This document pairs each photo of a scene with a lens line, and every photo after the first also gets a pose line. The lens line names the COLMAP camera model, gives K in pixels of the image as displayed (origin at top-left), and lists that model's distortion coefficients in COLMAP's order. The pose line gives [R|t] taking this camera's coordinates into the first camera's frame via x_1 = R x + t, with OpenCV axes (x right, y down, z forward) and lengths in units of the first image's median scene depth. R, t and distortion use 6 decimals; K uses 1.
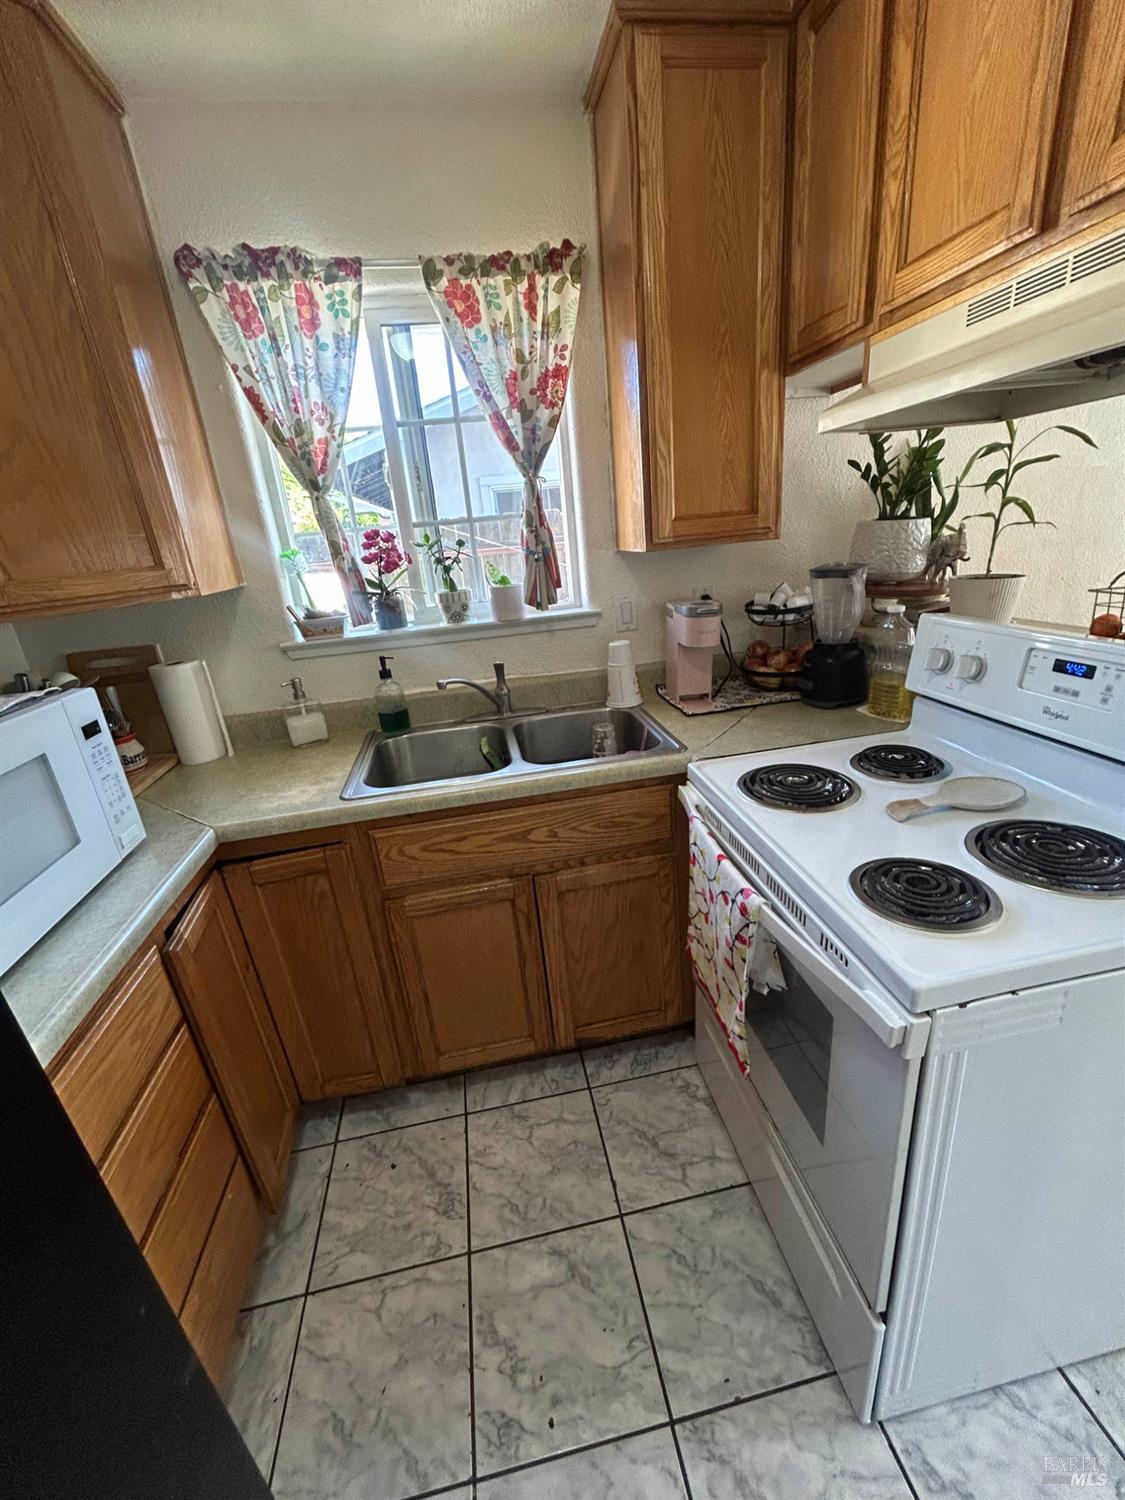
lens RADIAL K [[603.8, 0, 568.1], [0, 603.8, 750.0], [0, 0, 1]] dist [-0.001093, 0.000579]
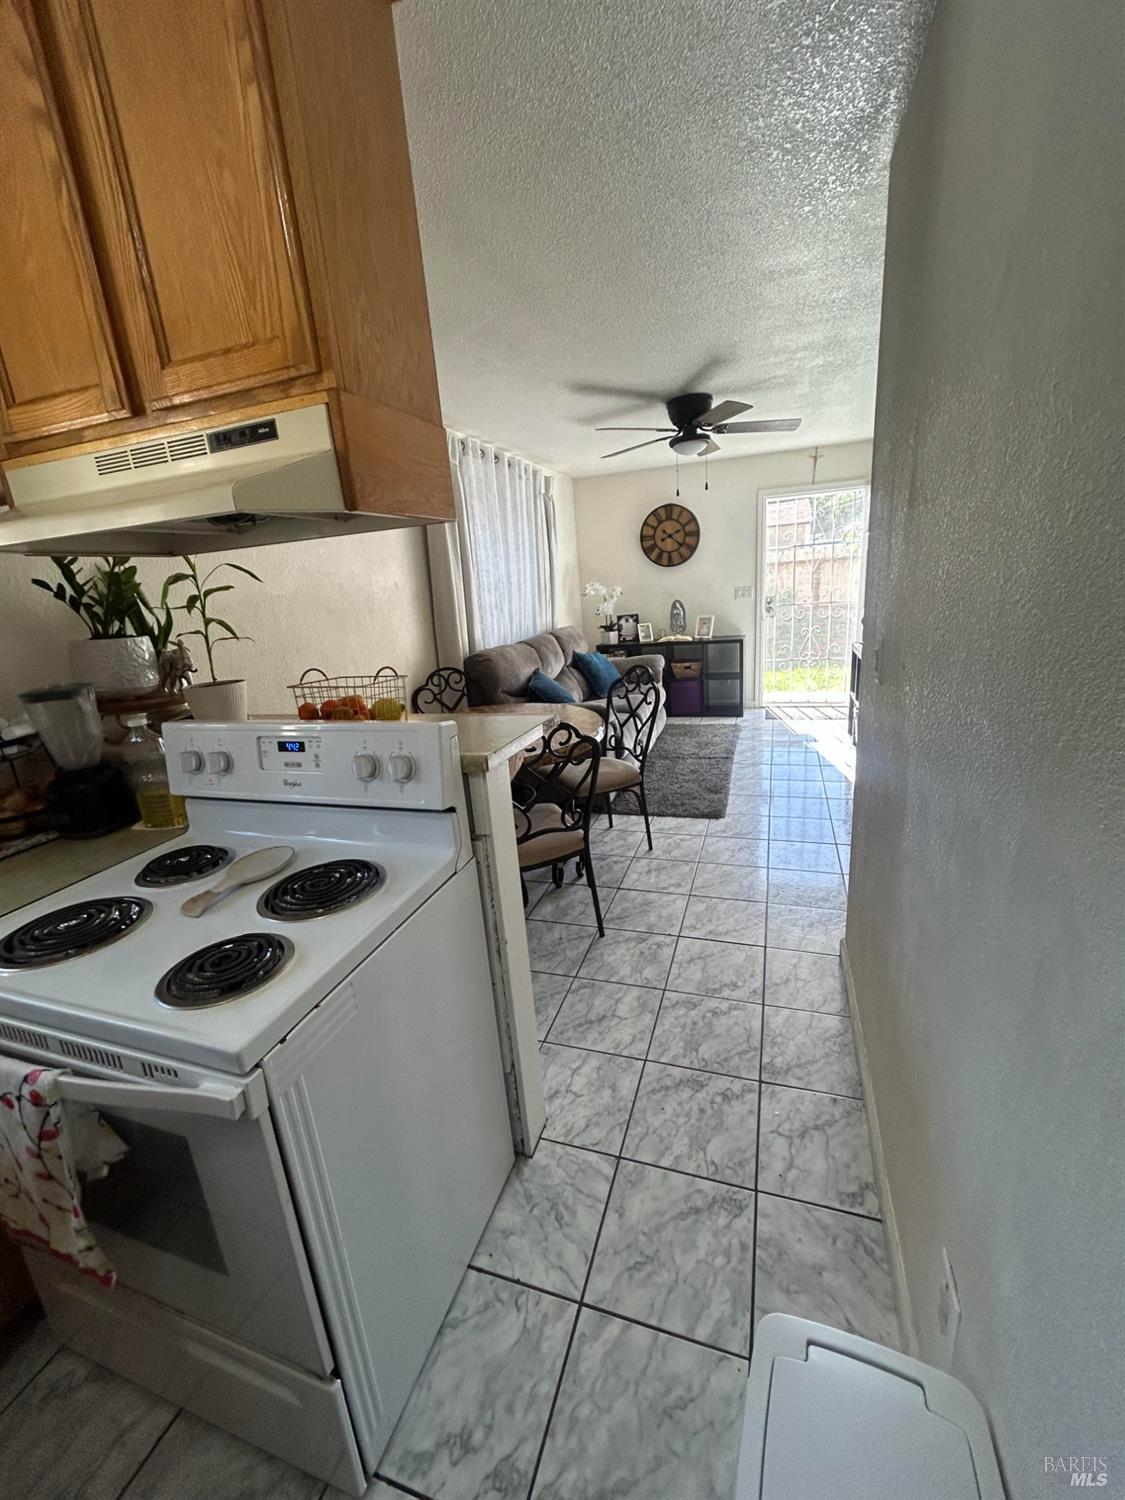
lens RADIAL K [[603.8, 0, 568.1], [0, 603.8, 750.0], [0, 0, 1]] dist [-0.001093, 0.000579]
pose [[0.479483, -0.185355, 0.857753, 0.017698], [0.332426, 0.942959, 0.017942, 0.034052], [-0.812151, 0.276537, 0.513750, -0.100226]]
